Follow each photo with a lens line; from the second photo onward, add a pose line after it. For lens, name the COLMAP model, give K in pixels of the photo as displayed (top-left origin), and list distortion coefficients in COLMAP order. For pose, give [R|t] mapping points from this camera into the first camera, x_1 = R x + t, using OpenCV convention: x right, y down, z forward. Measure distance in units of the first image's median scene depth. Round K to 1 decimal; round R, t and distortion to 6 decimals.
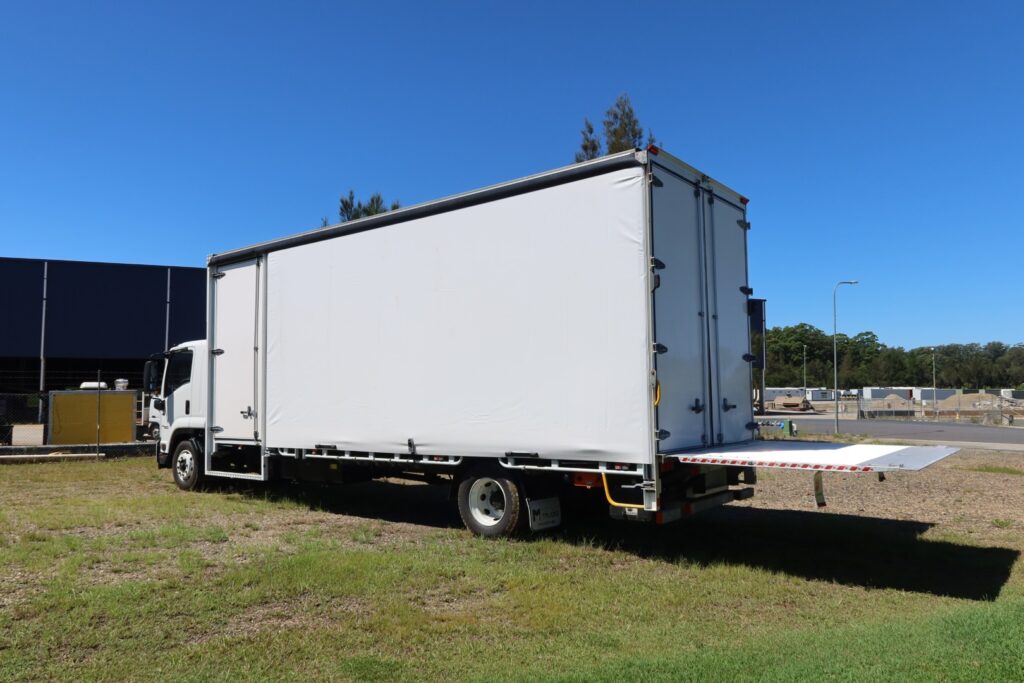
lens RADIAL K [[711.5, 0, 505.4], [0, 711.5, 339.5], [0, 0, 1]] dist [-0.027469, 0.016926]
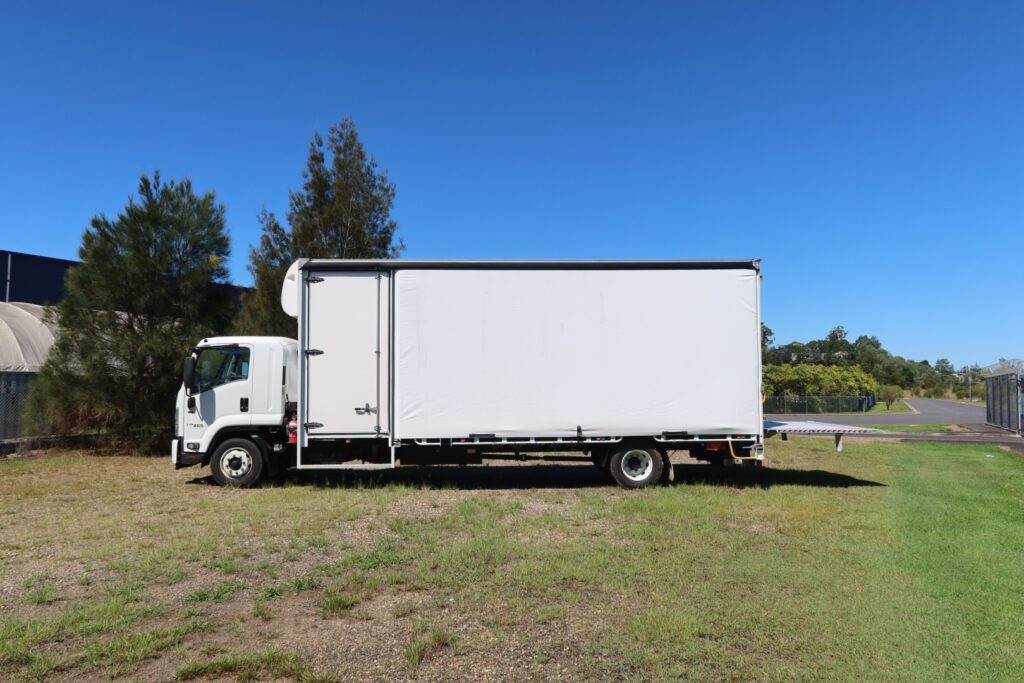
lens RADIAL K [[711.5, 0, 516.5], [0, 711.5, 348.3], [0, 0, 1]] dist [-0.027469, 0.016926]
pose [[0.775108, 0.051426, 0.629733, -0.897952], [-0.057841, 0.998272, -0.010328, 0.005358], [-0.629176, -0.028419, 0.776743, -0.015338]]
